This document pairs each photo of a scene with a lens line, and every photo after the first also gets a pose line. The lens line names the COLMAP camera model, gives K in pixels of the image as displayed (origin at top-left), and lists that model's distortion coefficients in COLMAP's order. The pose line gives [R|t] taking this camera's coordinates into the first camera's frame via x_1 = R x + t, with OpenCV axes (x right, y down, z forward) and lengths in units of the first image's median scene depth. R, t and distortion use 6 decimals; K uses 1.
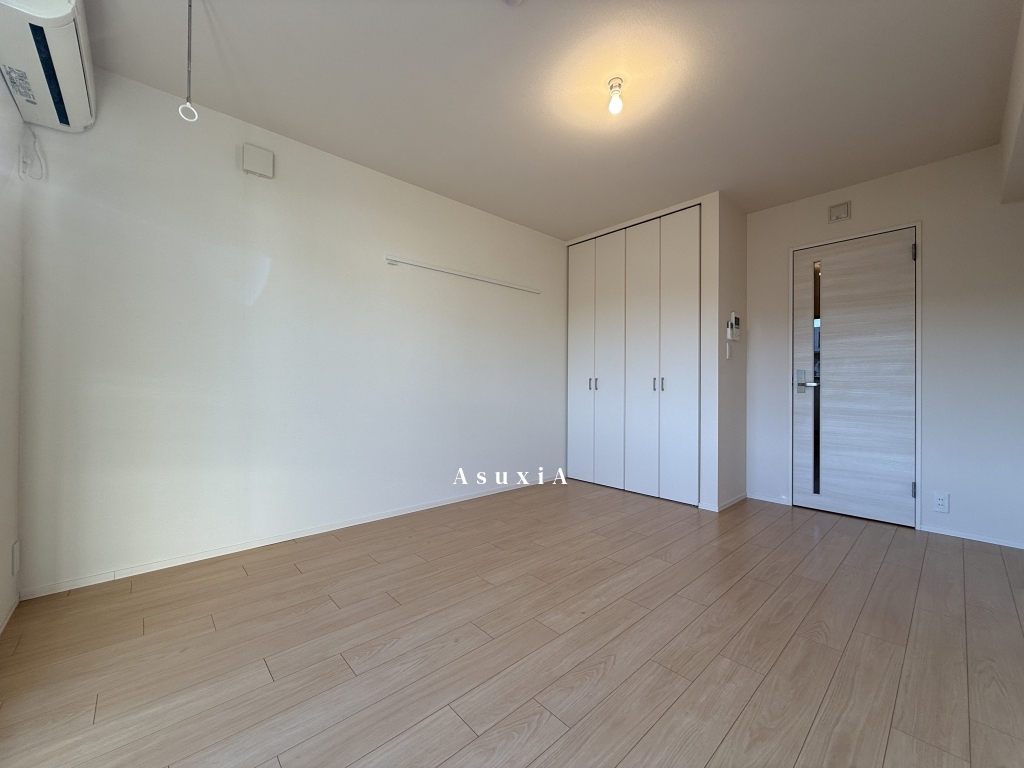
lens RADIAL K [[407.0, 0, 510.5], [0, 407.0, 382.8], [0, 0, 1]] dist [0.000035, -0.000362]
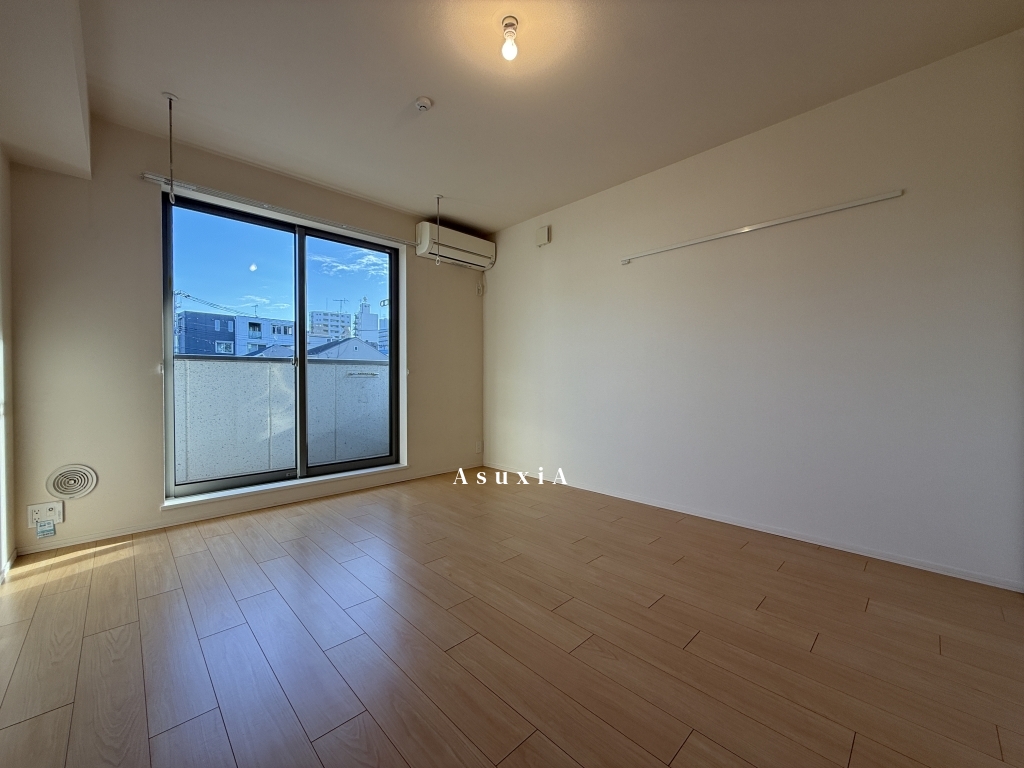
lens RADIAL K [[407.0, 0, 514.5], [0, 407.0, 384.4], [0, 0, 1]] dist [0.000035, -0.000362]
pose [[0.036948, 0.010176, -0.999265, 0.815853], [0.008413, 0.999910, 0.010494, 0.012333], [0.999282, -0.008794, 0.036859, 0.705758]]
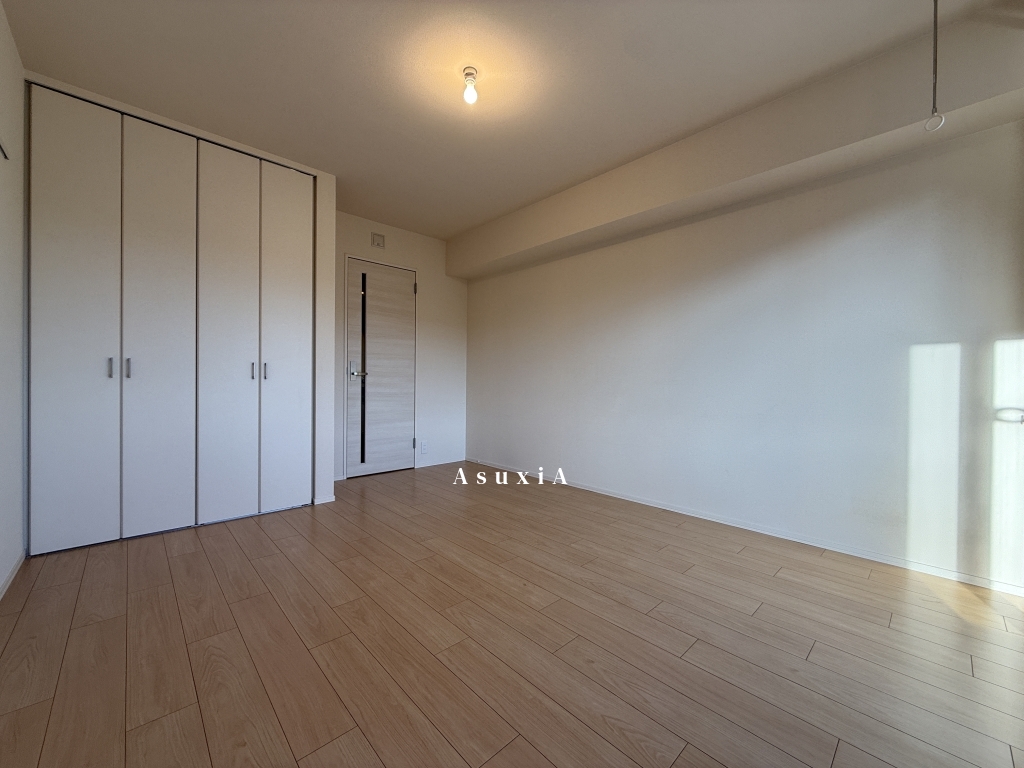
lens RADIAL K [[407.0, 0, 515.5], [0, 407.0, 381.9], [0, 0, 1]] dist [0.000035, -0.000362]
pose [[-0.025223, -0.006255, 0.999662, -0.550890], [-0.018160, 0.999818, 0.005797, 0.014793], [-0.999517, -0.018008, -0.025332, 0.655455]]
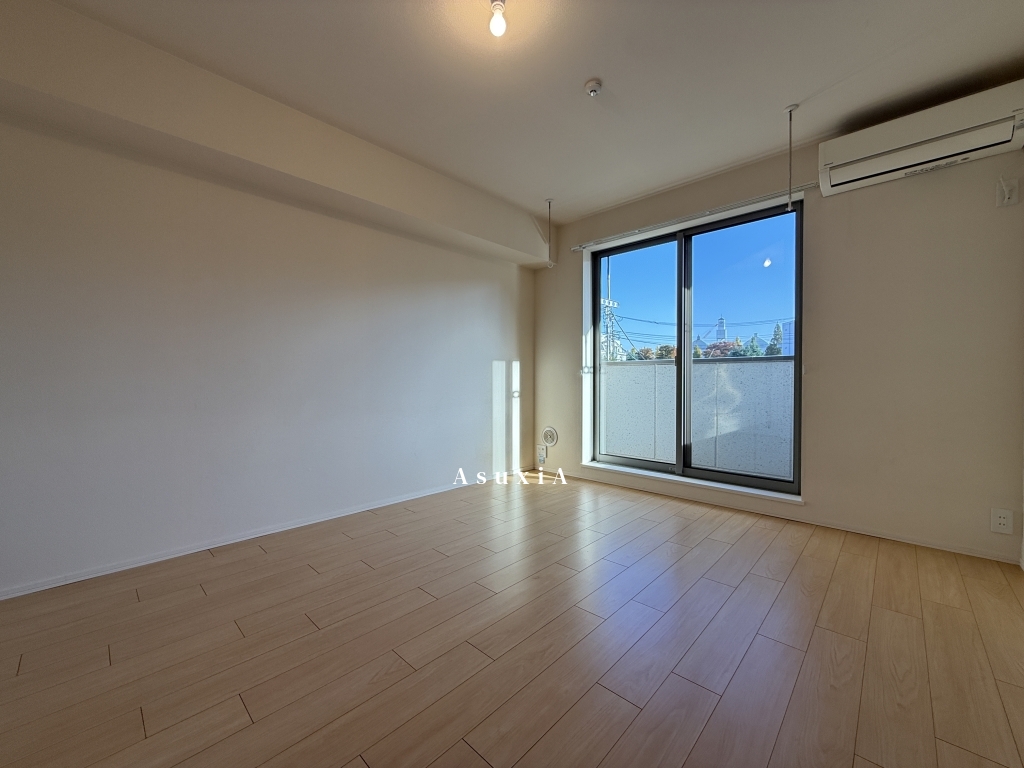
lens RADIAL K [[407.0, 0, 509.1], [0, 407.0, 384.5], [0, 0, 1]] dist [0.000035, -0.000362]
pose [[-0.997570, -0.002703, -0.069613, 0.207933], [-0.003061, 0.999983, 0.005033, 0.014520], [0.069598, 0.005233, -0.997561, 1.308427]]
